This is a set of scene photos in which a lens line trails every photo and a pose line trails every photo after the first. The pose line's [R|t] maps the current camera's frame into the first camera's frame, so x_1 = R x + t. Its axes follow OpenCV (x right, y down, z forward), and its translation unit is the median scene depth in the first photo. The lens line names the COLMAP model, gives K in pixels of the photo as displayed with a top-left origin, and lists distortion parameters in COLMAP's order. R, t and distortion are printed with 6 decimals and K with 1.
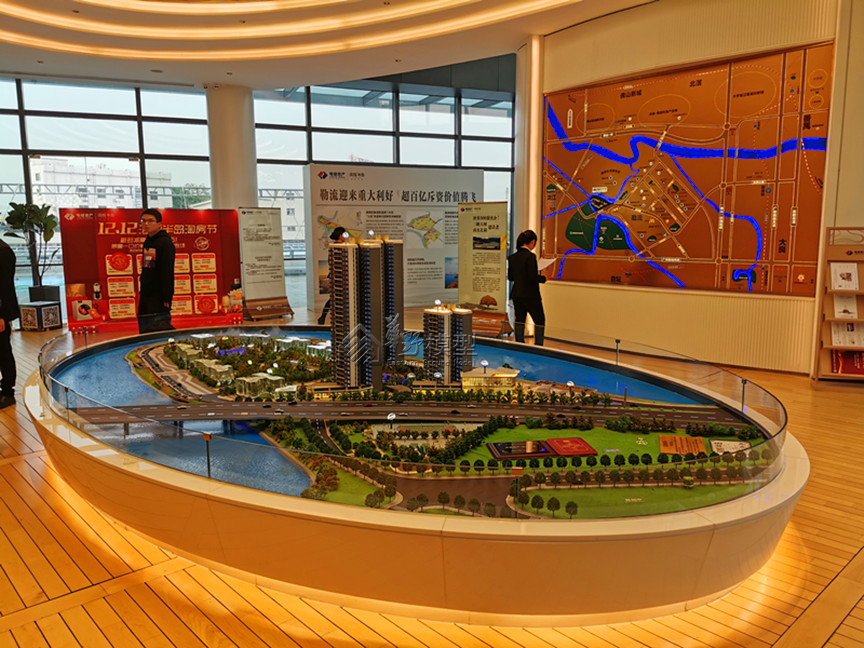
lens RADIAL K [[664.1, 0, 434.3], [0, 664.1, 321.0], [0, 0, 1]] dist [0.045967, -0.042165]
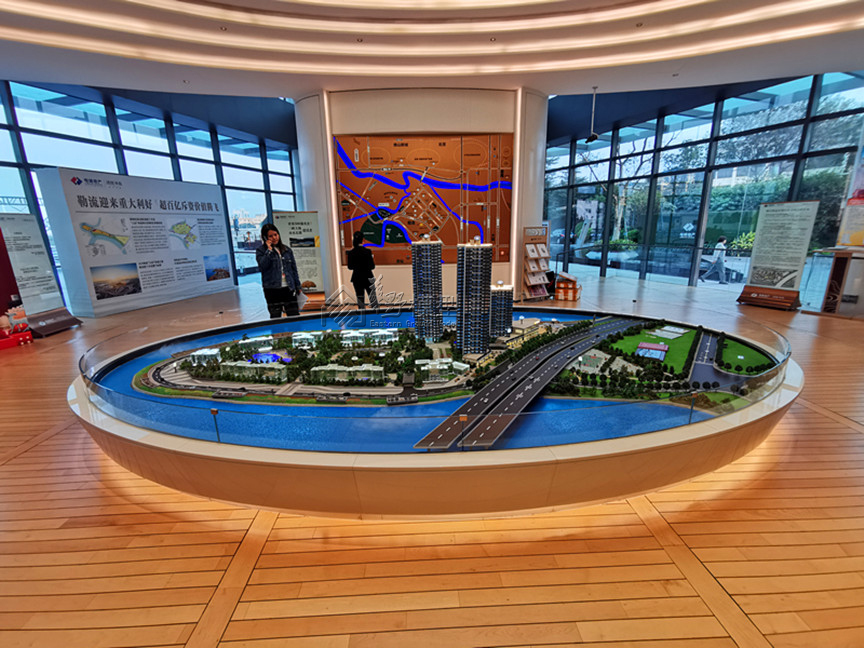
lens RADIAL K [[400.3, 0, 430.9], [0, 400.3, 321.5], [0, 0, 1]] dist [-0.005991, 0.007156]
pose [[0.661212, -0.185989, 0.726778, -0.424100], [0.119978, 0.982528, 0.142283, -0.049333], [-0.740543, -0.006882, 0.671974, 0.293164]]
